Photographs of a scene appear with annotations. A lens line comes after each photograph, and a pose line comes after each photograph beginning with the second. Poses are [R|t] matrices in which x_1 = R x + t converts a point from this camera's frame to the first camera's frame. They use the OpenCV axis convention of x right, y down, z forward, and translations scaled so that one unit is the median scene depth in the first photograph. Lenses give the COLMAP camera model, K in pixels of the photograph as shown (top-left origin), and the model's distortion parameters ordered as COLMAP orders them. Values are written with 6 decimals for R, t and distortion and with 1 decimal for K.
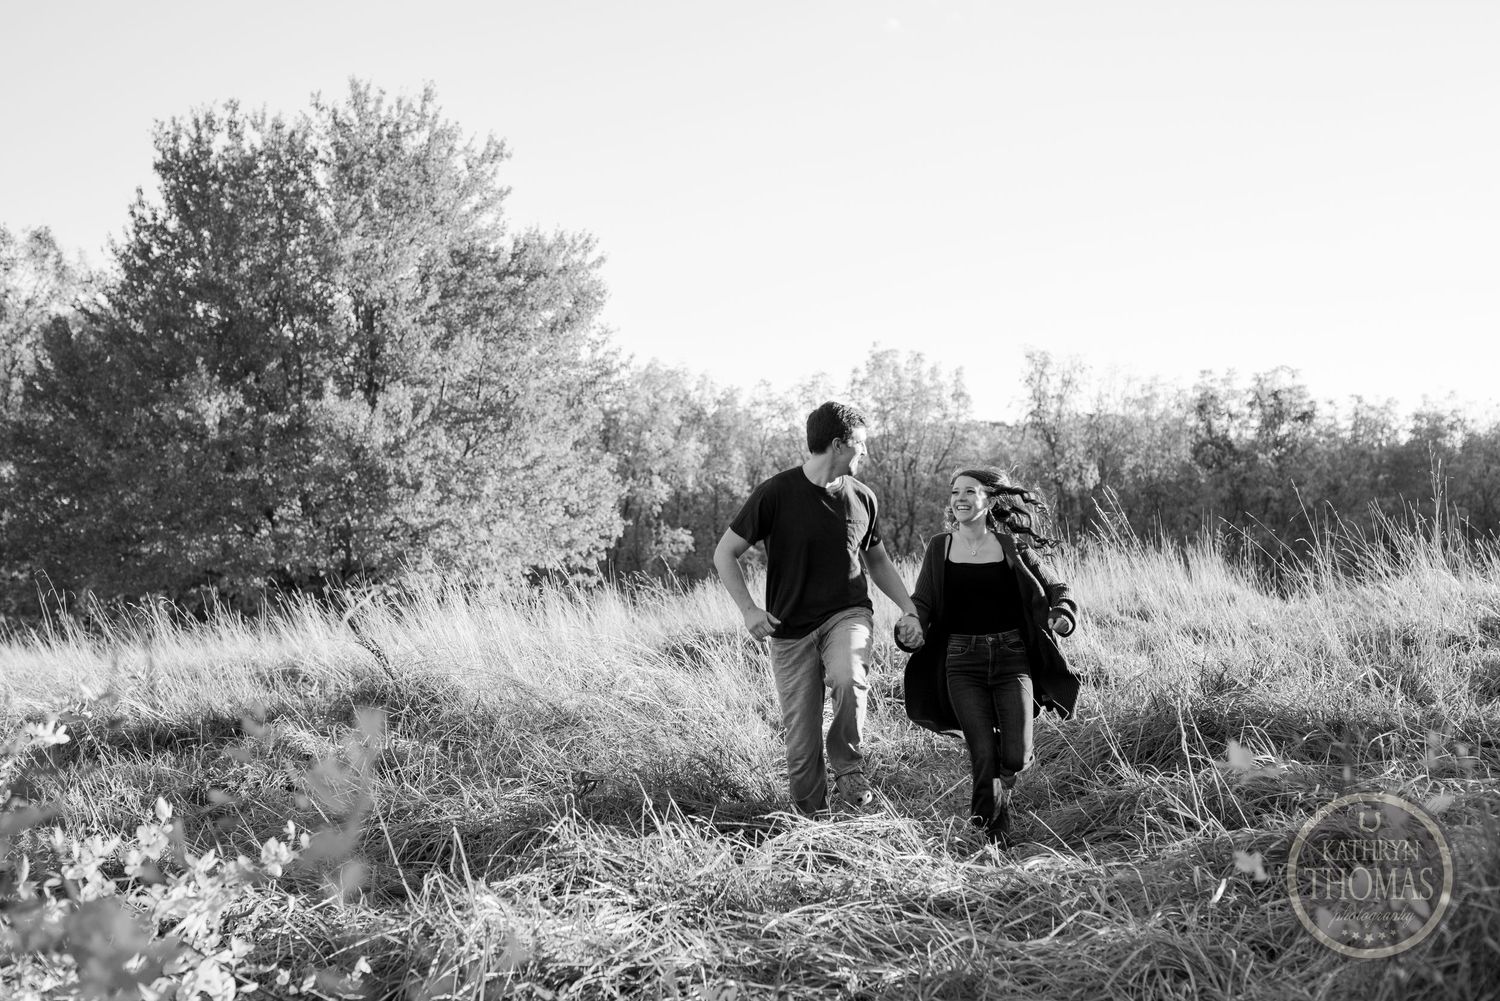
lens RADIAL K [[2410.0, 0, 750.0], [0, 2410.0, 500.5], [0, 0, 1]] dist [0.019533, 0.087795]
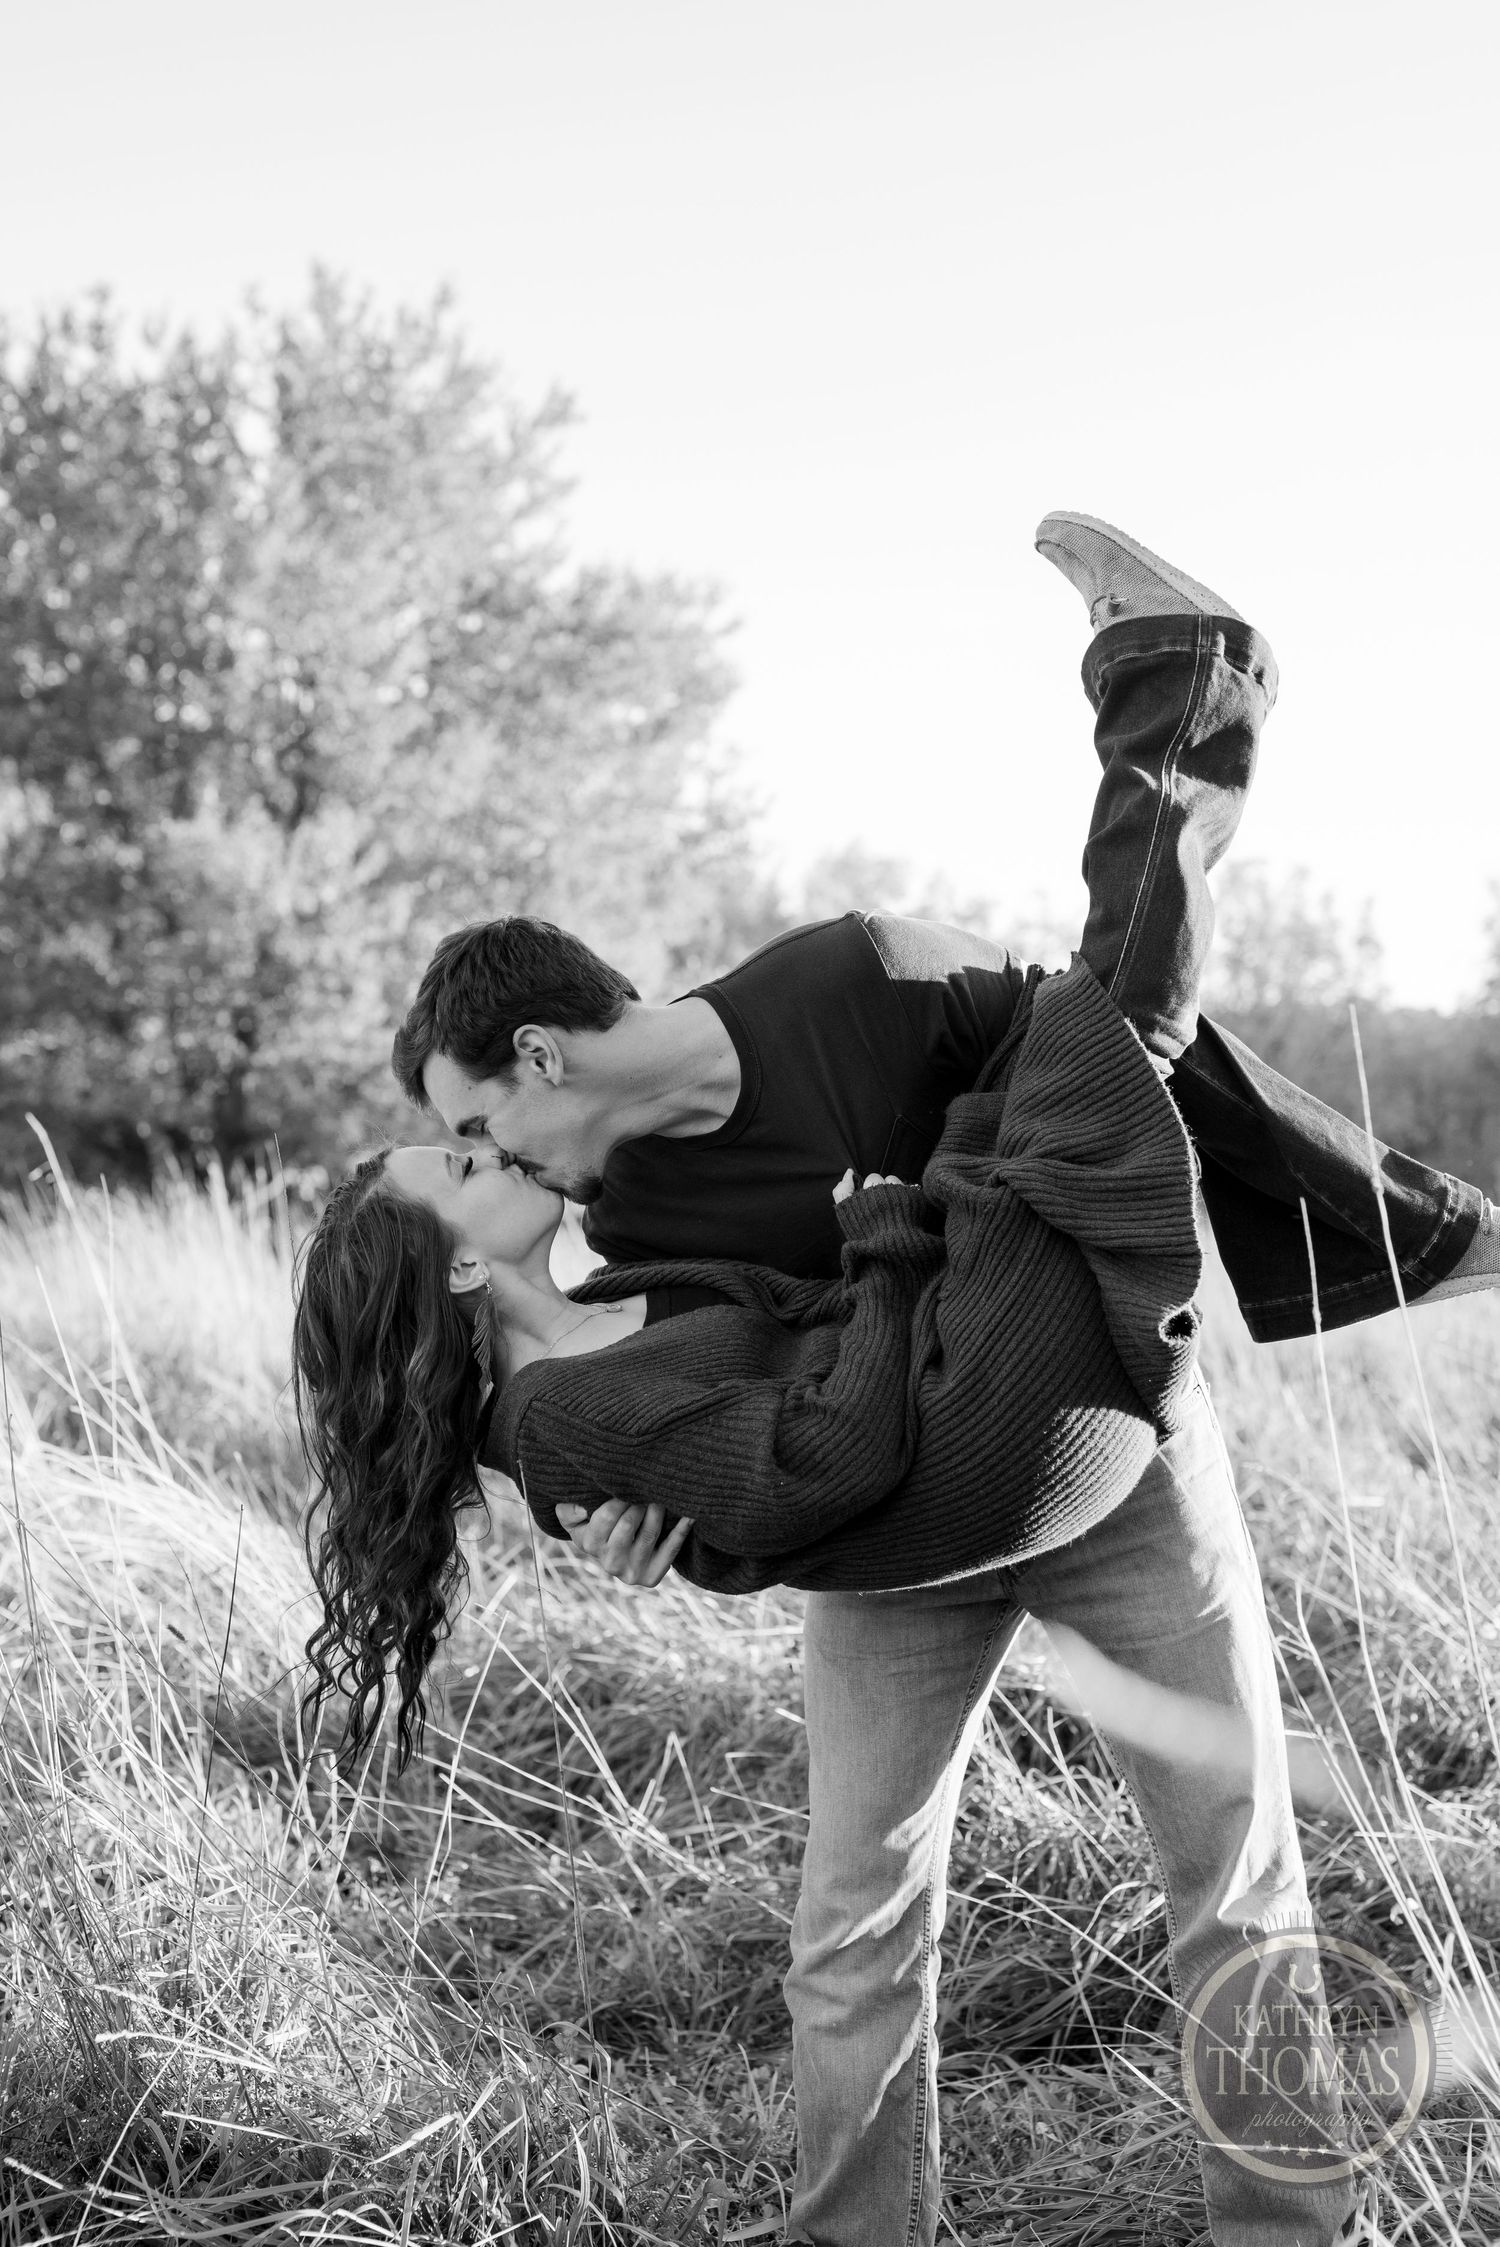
lens RADIAL K [[3610.2, 0, 750.0], [0, 3610.2, 1123.5], [0, 0, 1]] dist [0.019533, 0.087795]
pose [[0.992948, 0.087010, -0.080523, 0.019509], [-0.086287, 0.996193, 0.012422, 0.005002], [0.081297, -0.005386, 0.996675, 0.171114]]
